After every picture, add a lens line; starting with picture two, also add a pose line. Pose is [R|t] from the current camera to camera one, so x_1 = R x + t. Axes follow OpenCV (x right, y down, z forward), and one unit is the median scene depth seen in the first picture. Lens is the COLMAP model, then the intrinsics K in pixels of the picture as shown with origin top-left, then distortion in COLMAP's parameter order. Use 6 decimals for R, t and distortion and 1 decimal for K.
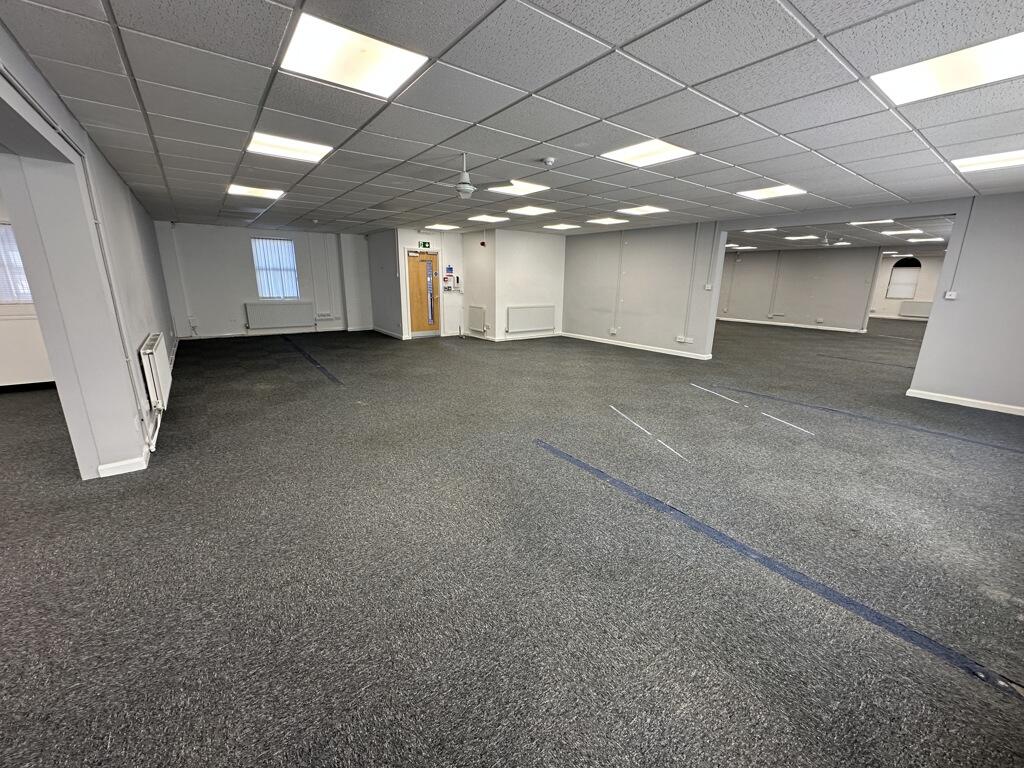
lens RADIAL K [[408.1, 0, 512.1], [0, 408.1, 382.4], [0, 0, 1]] dist [-0.000937, 0.000119]
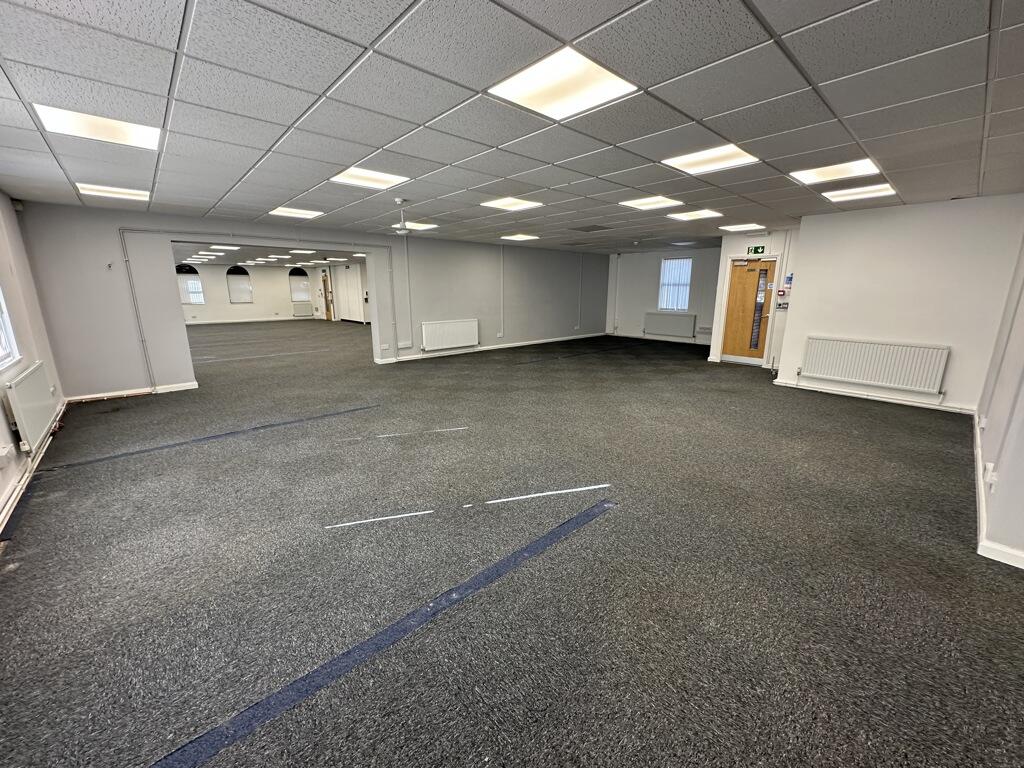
lens RADIAL K [[408.1, 0, 519.2], [0, 408.1, 380.3], [0, 0, 1]] dist [-0.000937, 0.000119]
pose [[0.090439, 0.205389, -0.974493, 0.574297], [-0.253194, 0.951093, 0.176959, -0.117969], [0.963179, 0.230732, 0.138019, 0.499236]]
